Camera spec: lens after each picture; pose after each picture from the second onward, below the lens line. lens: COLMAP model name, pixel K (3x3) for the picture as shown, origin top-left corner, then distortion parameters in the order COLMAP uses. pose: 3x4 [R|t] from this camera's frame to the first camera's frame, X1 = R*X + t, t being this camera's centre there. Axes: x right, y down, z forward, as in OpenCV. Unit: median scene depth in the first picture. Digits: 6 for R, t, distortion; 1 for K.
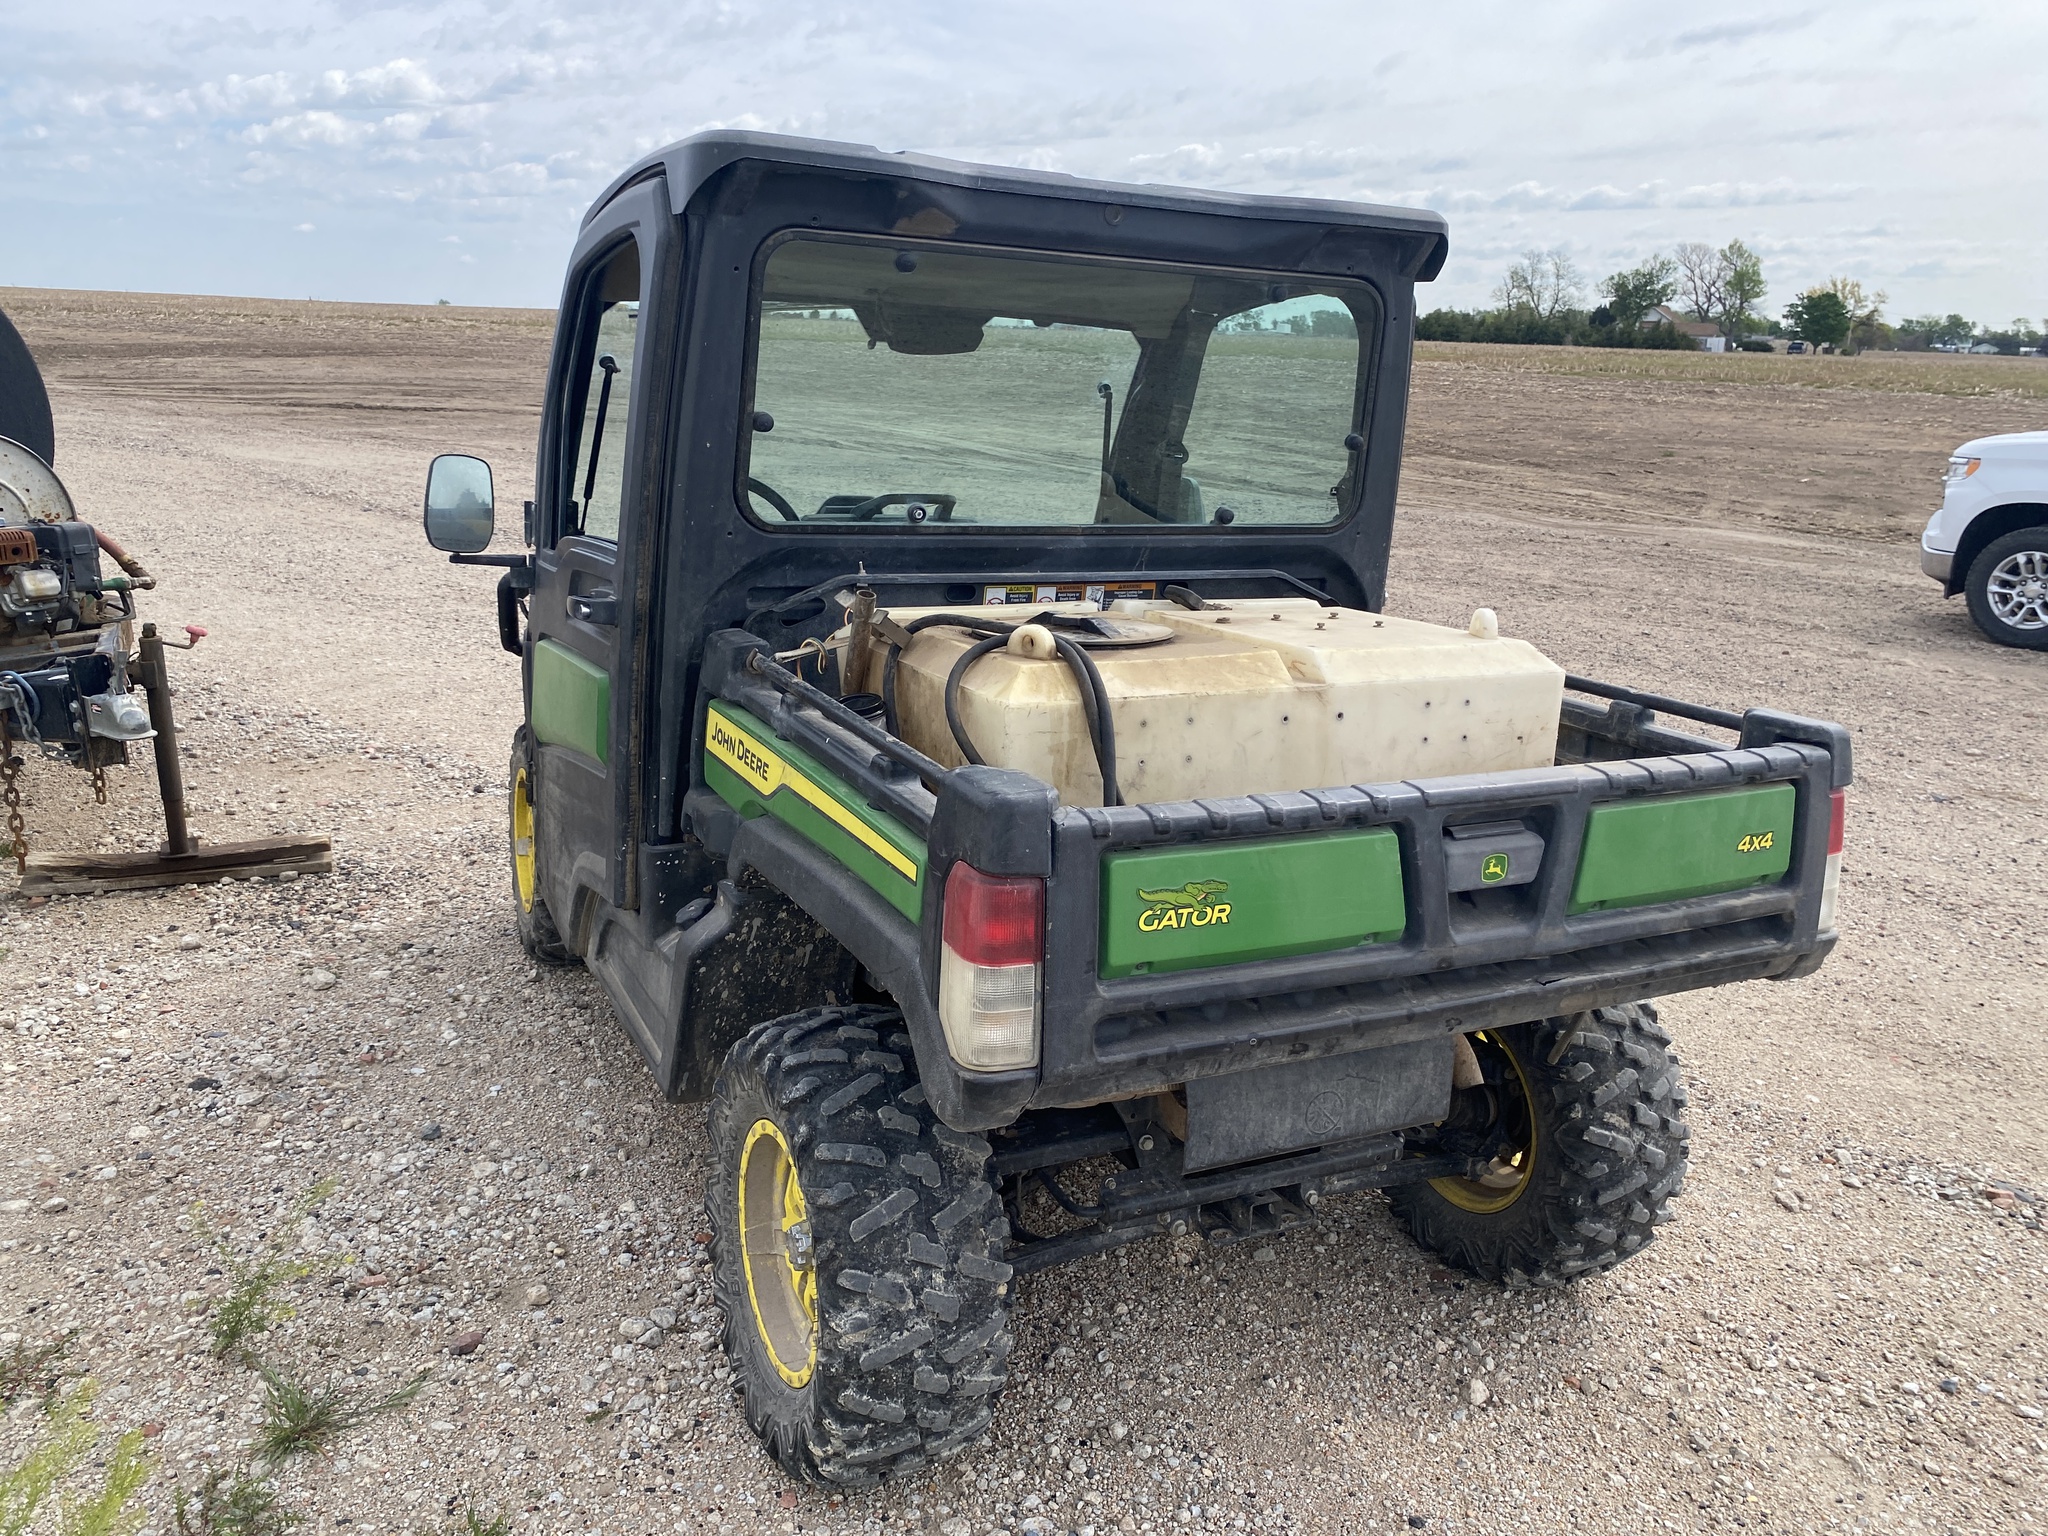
lens RADIAL K [[1562.5, 0, 1026.6], [0, 1562.5, 788.6], [0, 0, 1]] dist [0.044199, -0.047408]
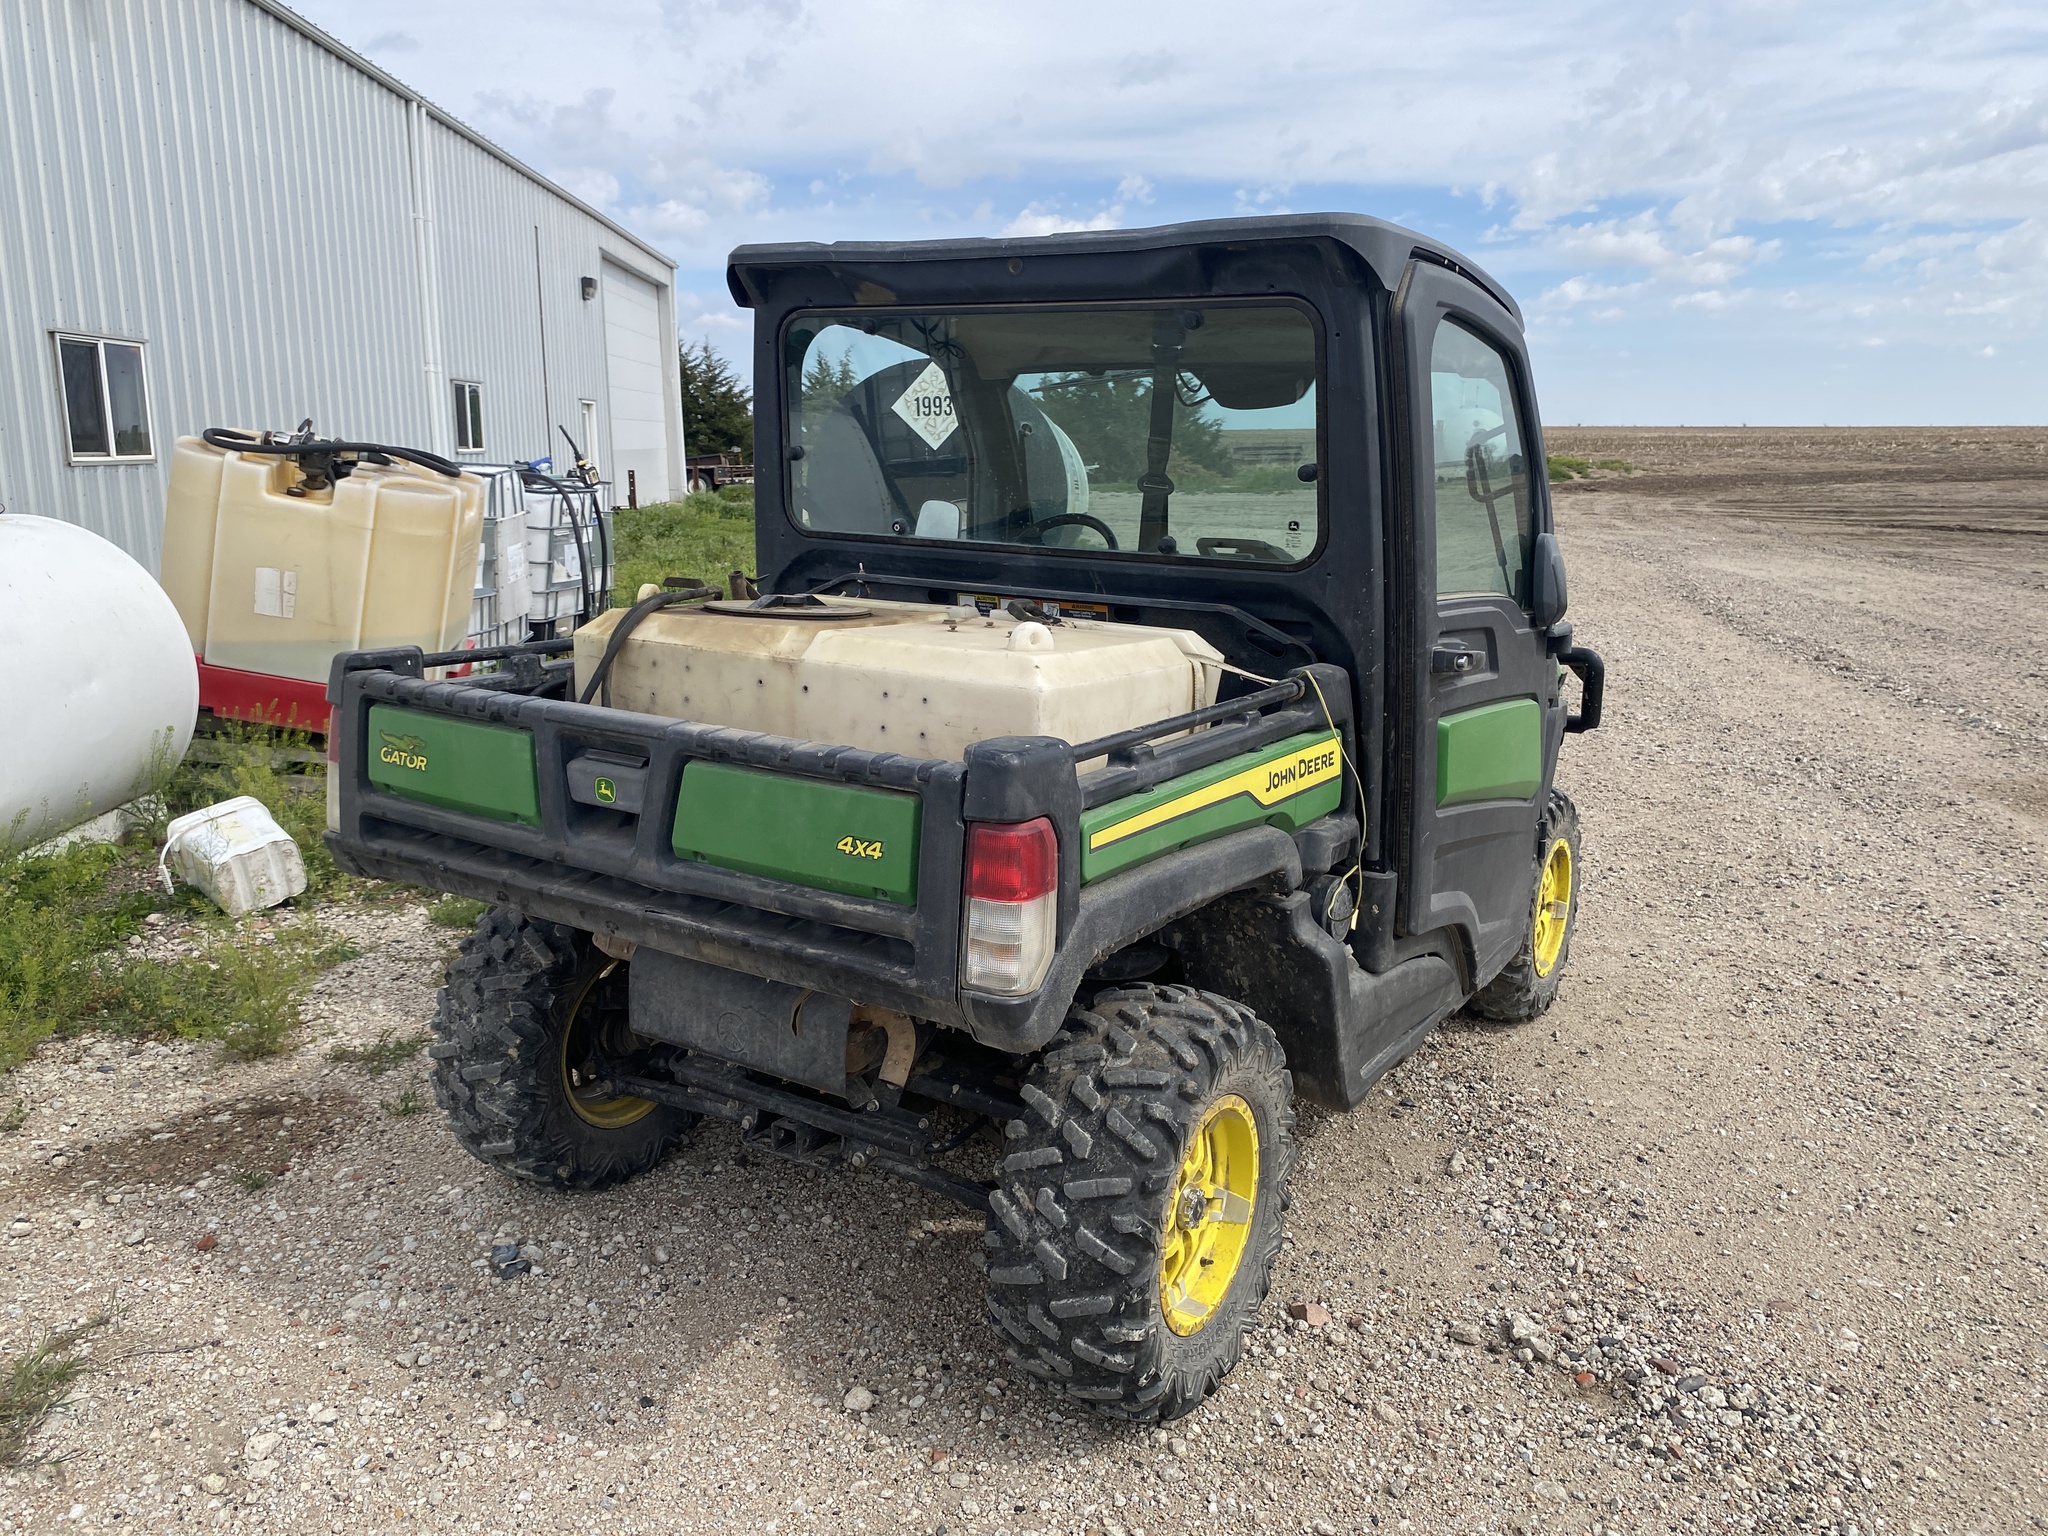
lens RADIAL K [[1562.5, 0, 1021.4], [0, 1562.5, 779.4], [0, 0, 1]] dist [0.044199, -0.047408]
pose [[0.511820, 0.147346, -0.846363, 1.182616], [-0.220418, 0.974726, 0.036400, -0.055683], [0.830335, 0.167924, 0.531362, 0.525192]]
